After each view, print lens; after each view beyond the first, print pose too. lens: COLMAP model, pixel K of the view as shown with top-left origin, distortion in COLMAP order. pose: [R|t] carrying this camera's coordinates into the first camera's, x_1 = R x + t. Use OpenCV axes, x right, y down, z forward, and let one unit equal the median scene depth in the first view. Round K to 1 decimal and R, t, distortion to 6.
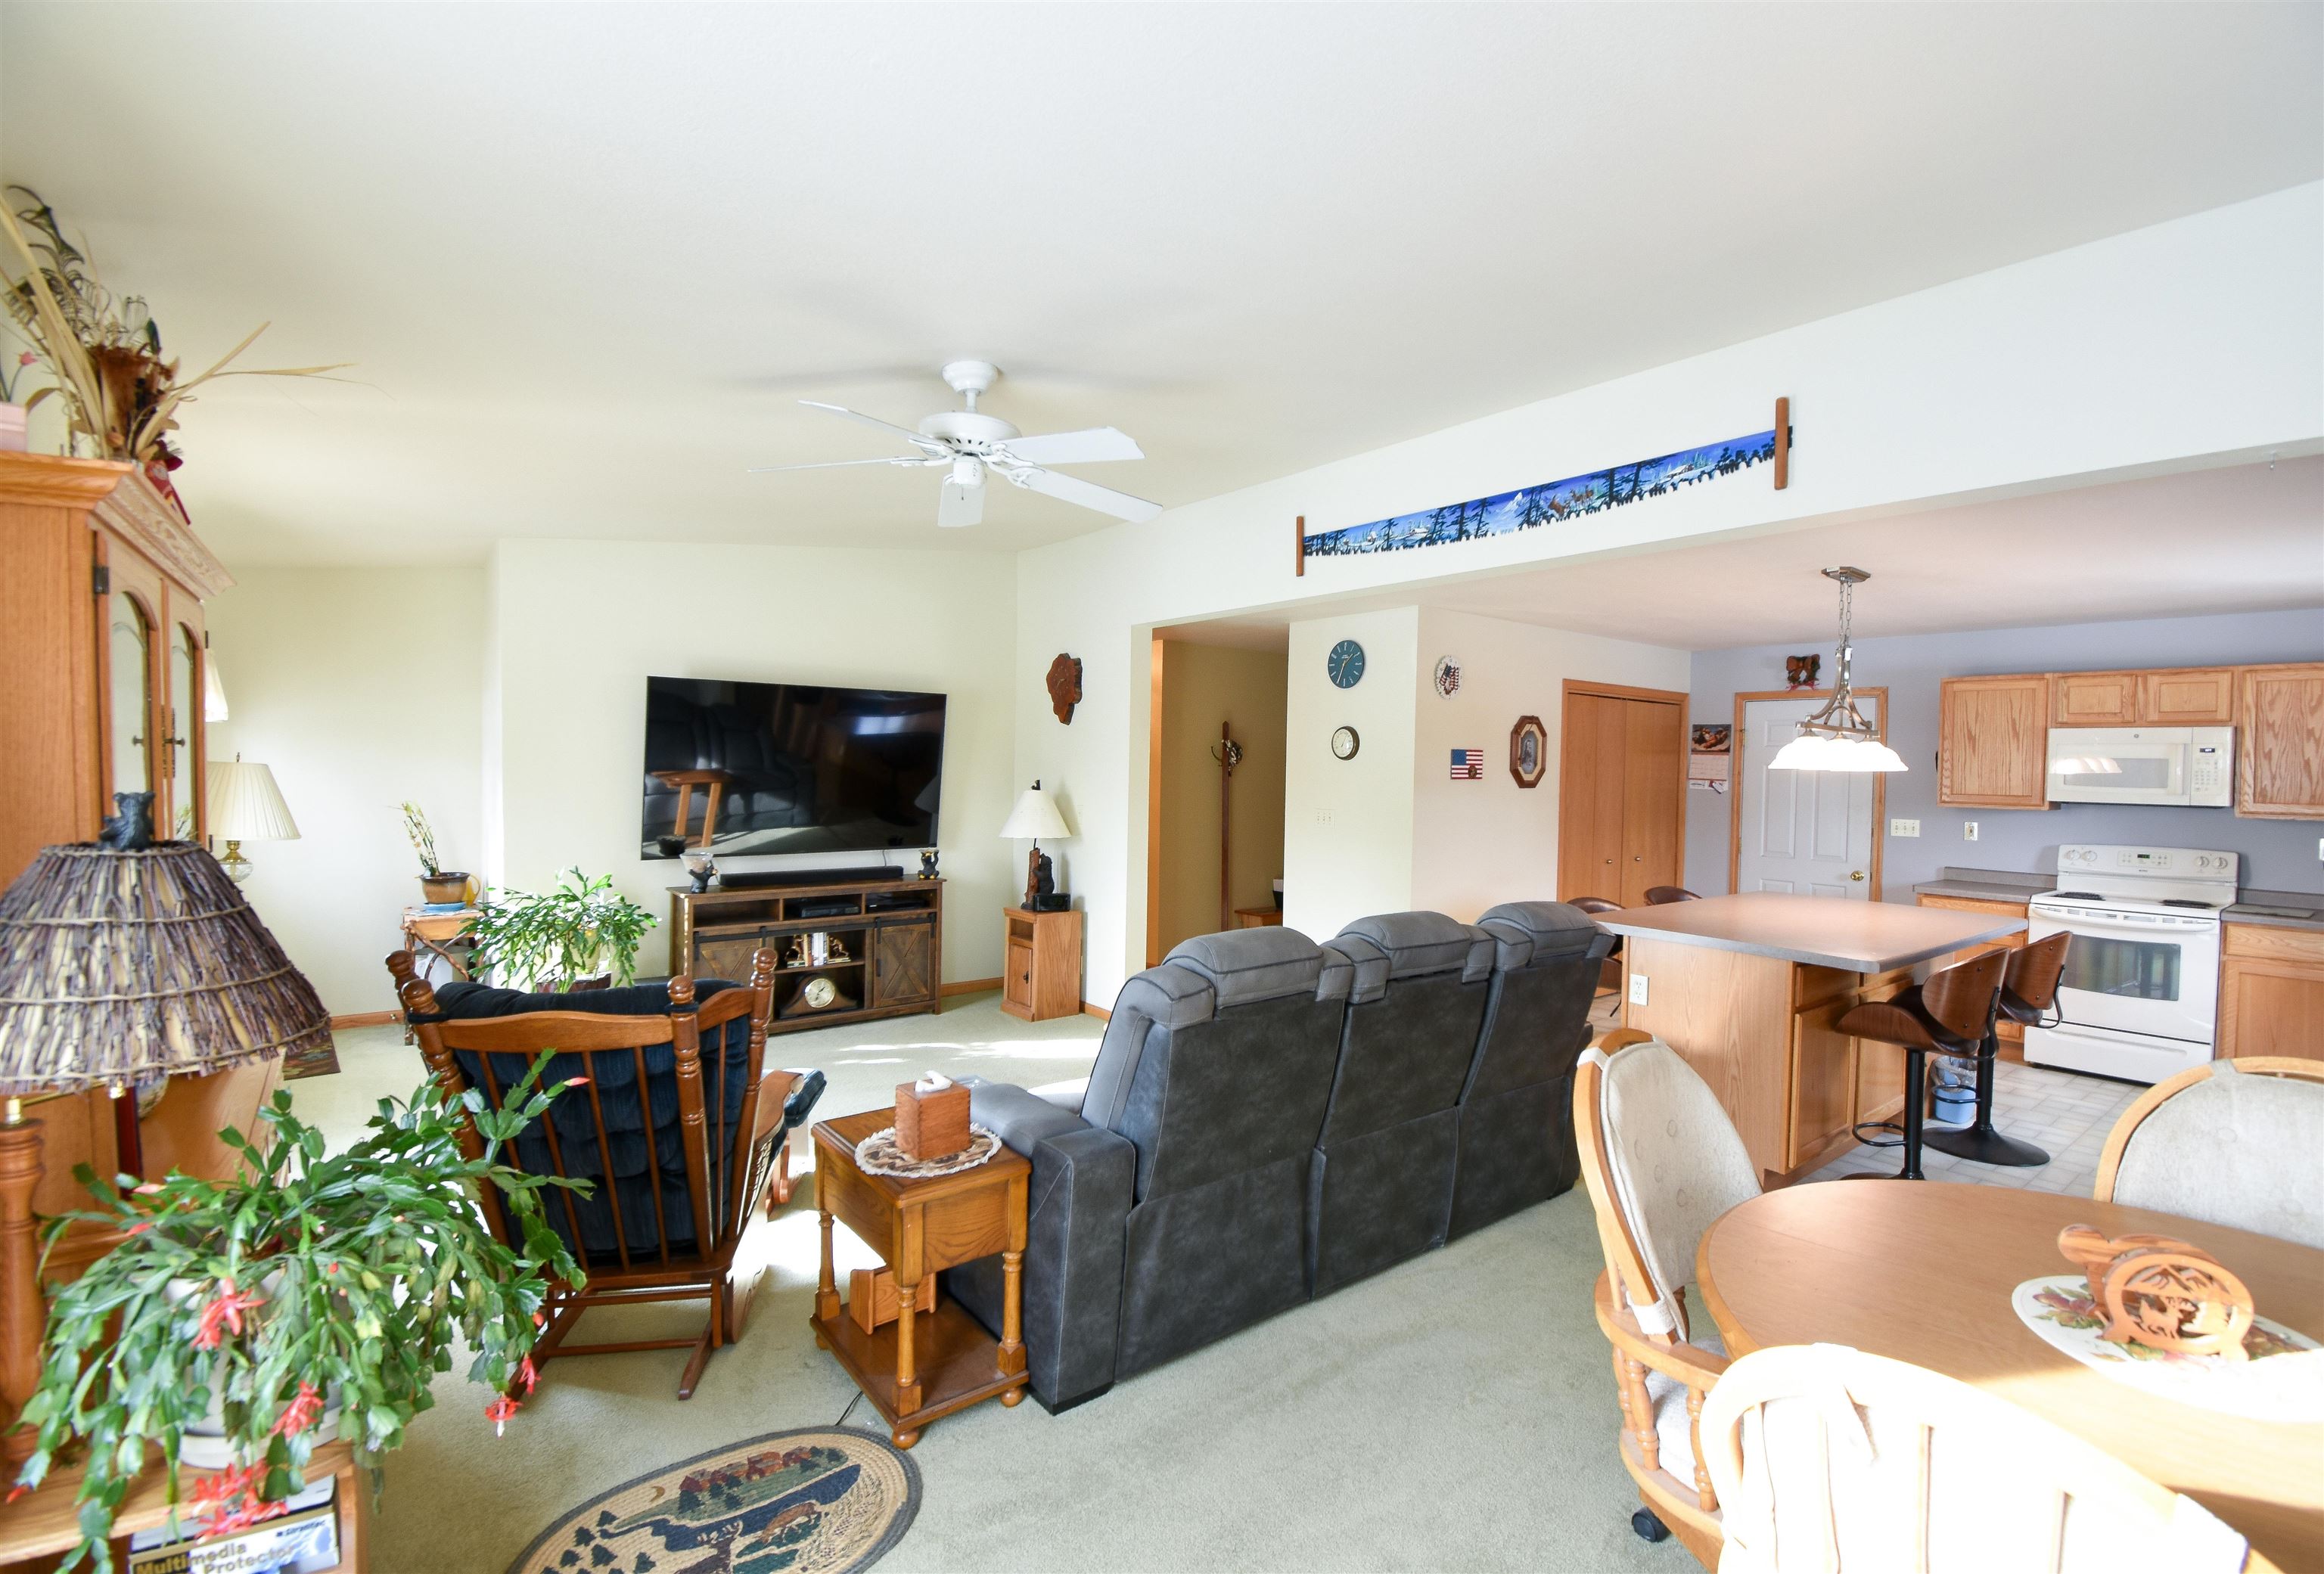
lens RADIAL K [[1037.9, 0, 1162.0], [0, 1037.9, 787.0], [0, 0, 1]] dist [-0.002828, -0.016743]
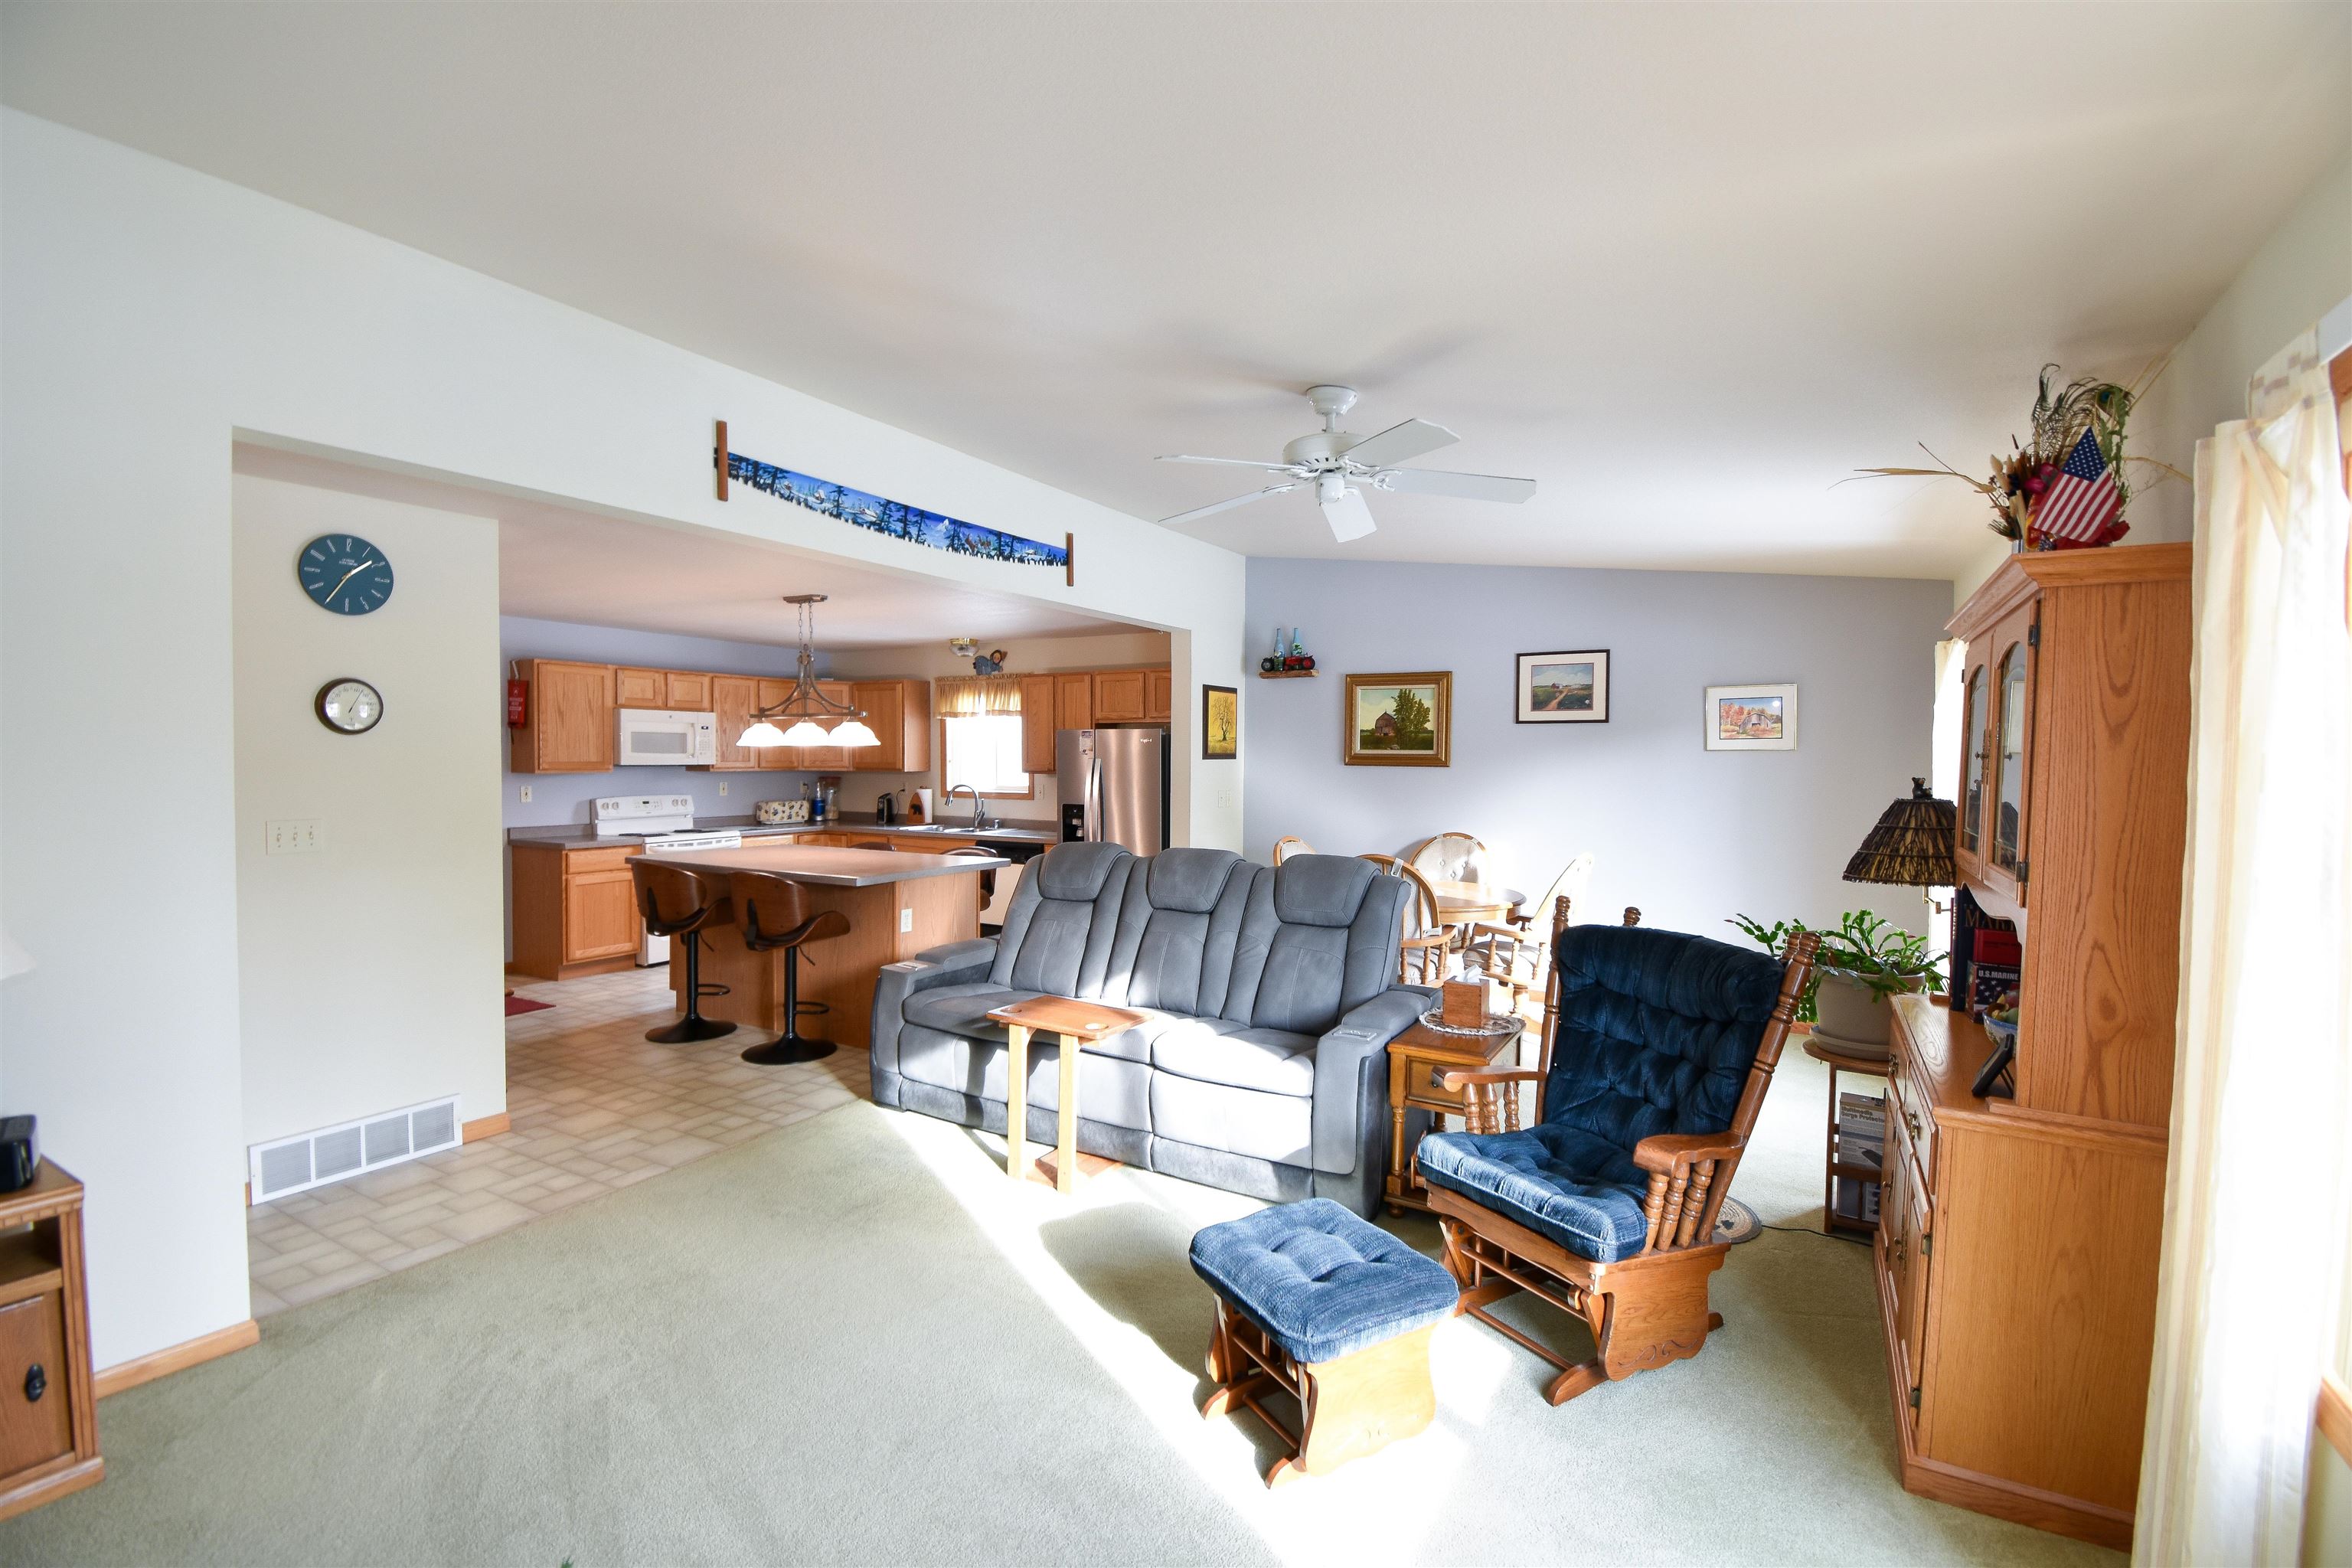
lens RADIAL K [[1033.5, 0, 1183.1], [0, 1033.5, 782.9], [0, 0, 1]] dist [0.023872, -0.029423]
pose [[-0.382020, -0.047352, 0.922940, -0.625475], [0.005803, 0.998544, 0.053632, -0.030500], [-0.924136, 0.025844, -0.381189, 0.864784]]
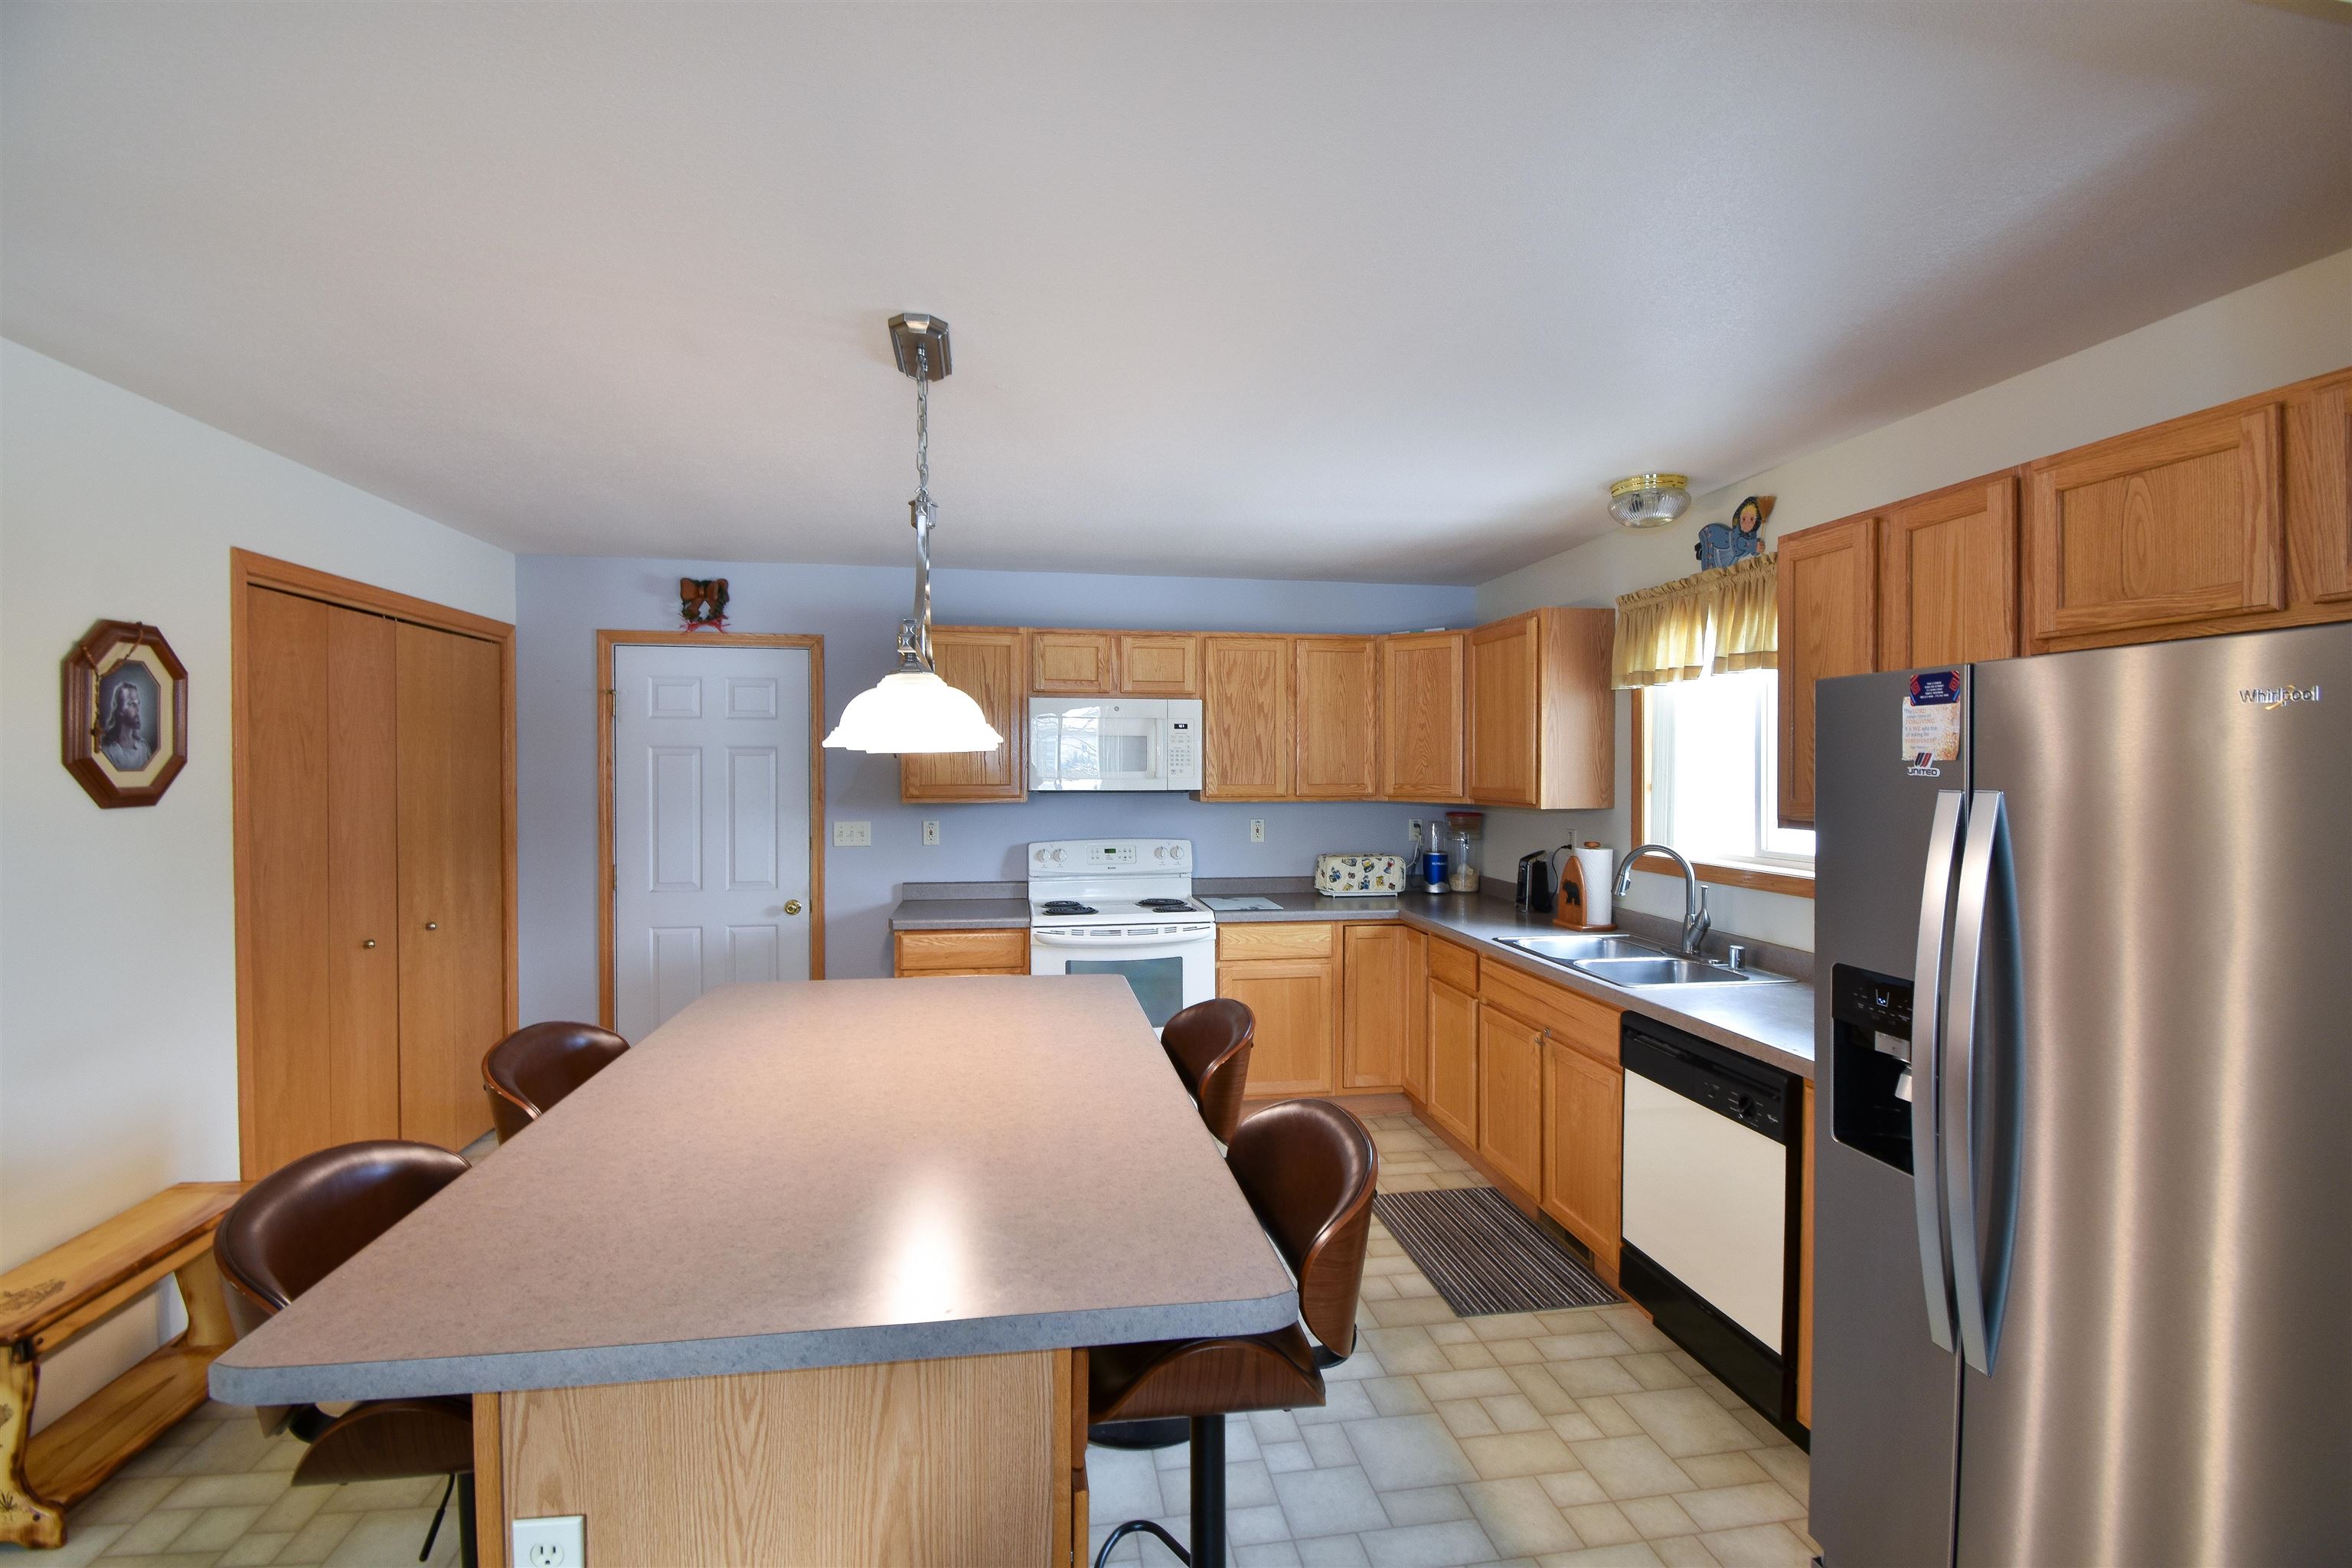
lens RADIAL K [[1033.5, 0, 1183.1], [0, 1033.5, 782.9], [0, 0, 1]] dist [0.023872, -0.029423]
pose [[0.471667, -0.033297, 0.881148, 0.229507], [0.026077, 0.999376, 0.023806, -0.008000], [-0.881391, 0.011749, 0.472241, 0.537702]]
